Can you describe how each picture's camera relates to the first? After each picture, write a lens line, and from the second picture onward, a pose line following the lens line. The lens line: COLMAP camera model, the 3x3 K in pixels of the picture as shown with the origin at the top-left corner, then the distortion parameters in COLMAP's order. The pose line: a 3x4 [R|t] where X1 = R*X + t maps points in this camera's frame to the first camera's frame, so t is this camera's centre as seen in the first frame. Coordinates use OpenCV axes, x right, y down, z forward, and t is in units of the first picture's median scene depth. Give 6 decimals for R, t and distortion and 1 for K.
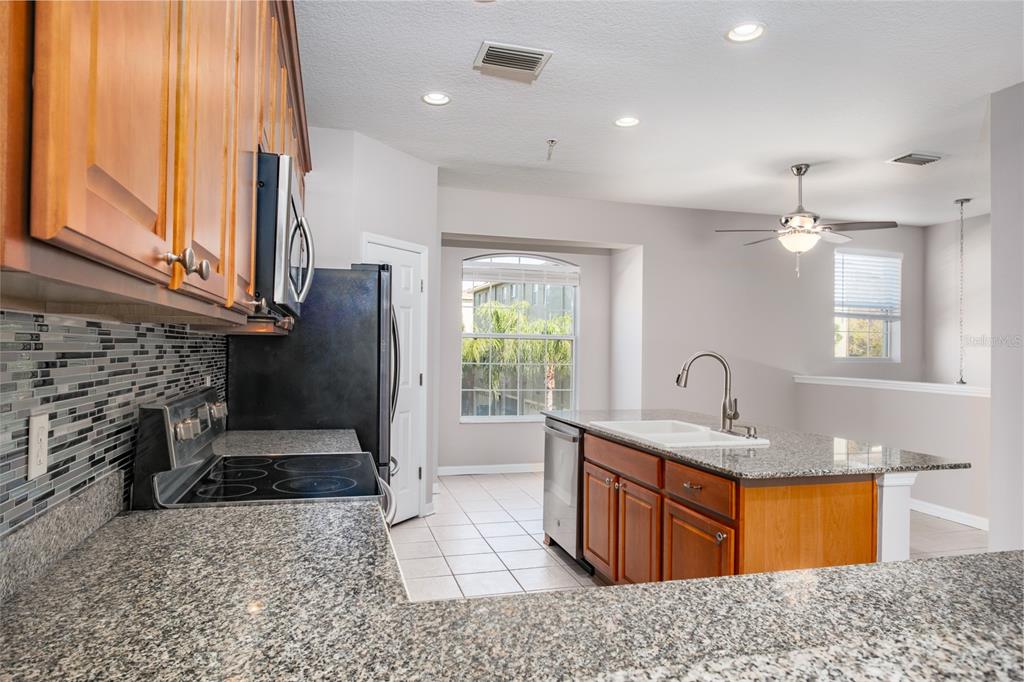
lens RADIAL K [[634.4, 0, 512.0], [0, 634.4, 341.0], [0, 0, 1]] dist [-0.031637, 0.001893]
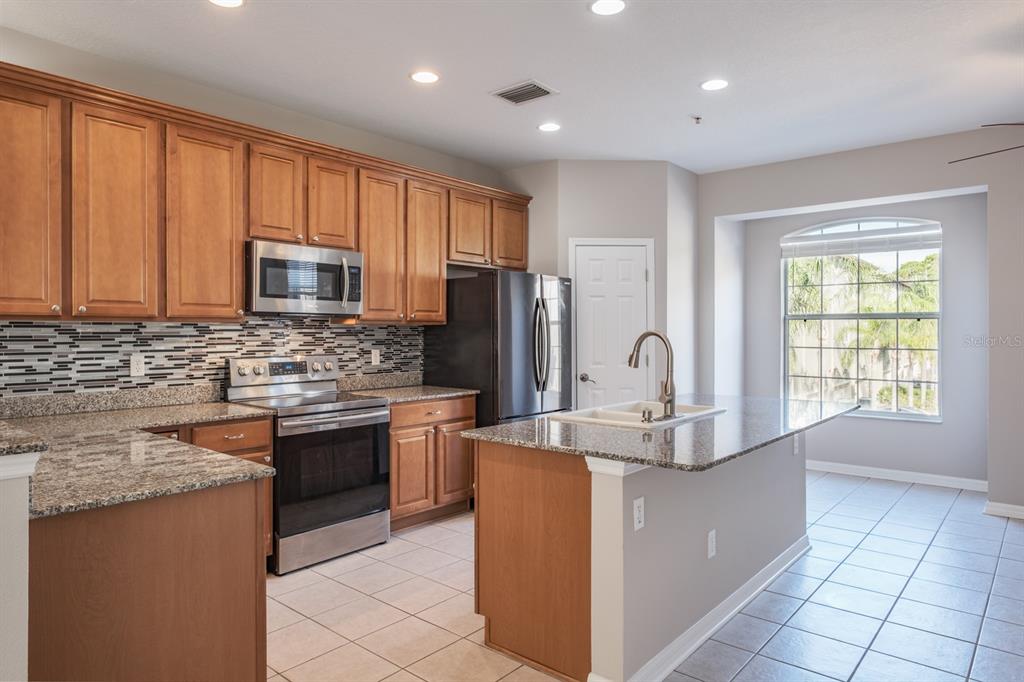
lens RADIAL K [[634.4, 0, 512.0], [0, 634.4, 341.0], [0, 0, 1]] dist [-0.031637, 0.001893]
pose [[0.573240, -0.000993, -0.819387, 0.976289], [0.006722, 0.999971, 0.003491, 0.027235], [0.819360, -0.007509, 0.573230, 0.280815]]
